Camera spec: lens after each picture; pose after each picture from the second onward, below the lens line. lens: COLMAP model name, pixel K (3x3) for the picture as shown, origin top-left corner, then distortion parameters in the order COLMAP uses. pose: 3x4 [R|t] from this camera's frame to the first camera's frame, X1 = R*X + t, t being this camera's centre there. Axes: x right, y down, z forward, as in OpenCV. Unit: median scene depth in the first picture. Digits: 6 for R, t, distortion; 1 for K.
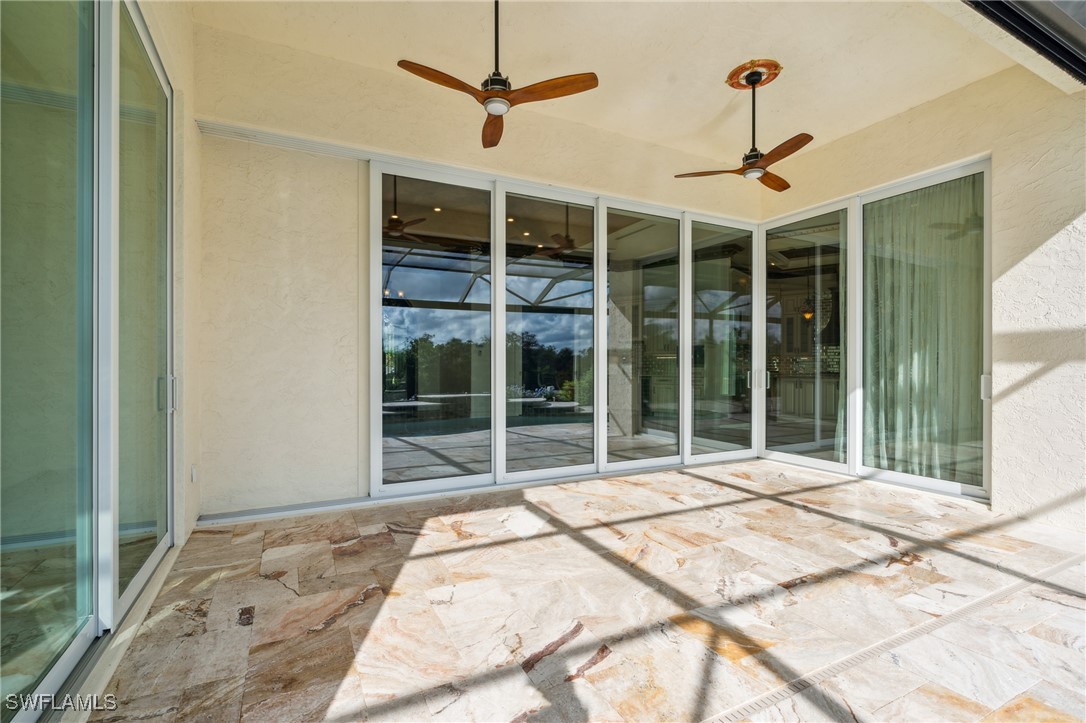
lens RADIAL K [[495.2, 0, 547.5], [0, 495.2, 362.4], [0, 0, 1]] dist [-0.000398, 0.001932]
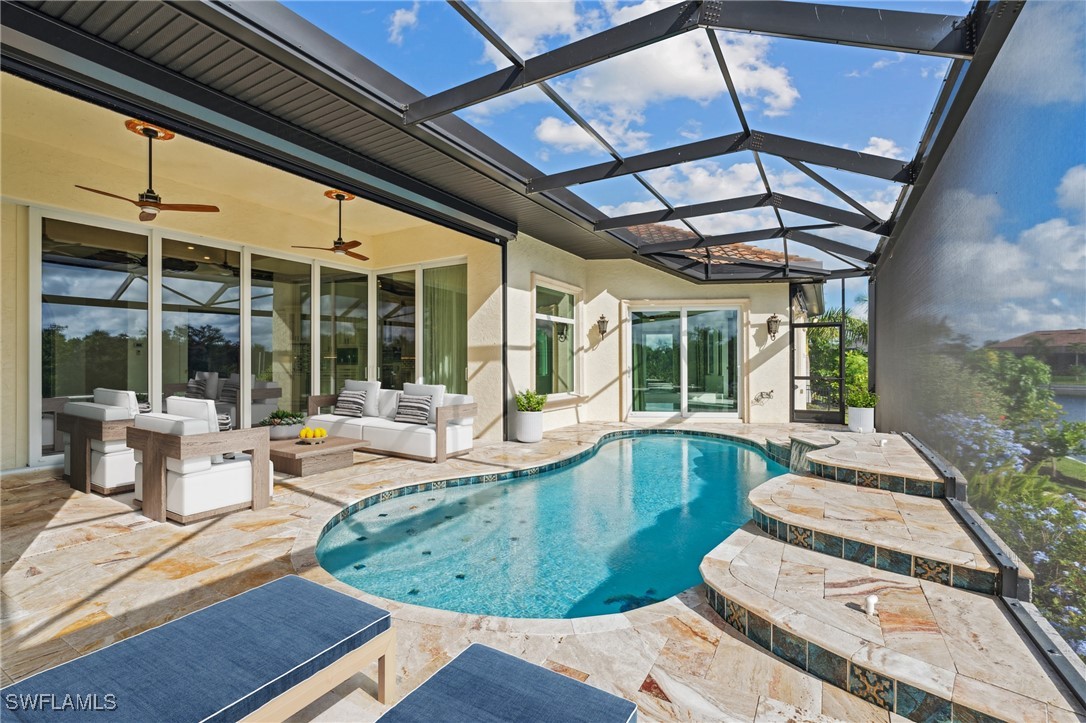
lens RADIAL K [[495.2, 0, 537.5], [0, 495.2, 356.0], [0, 0, 1]] dist [-0.000398, 0.001932]
pose [[0.856925, 0.002216, 0.515436, 0.101432], [0.001948, 0.999970, -0.007538, -0.005066], [-0.515437, 0.007463, 0.856895, -0.716148]]
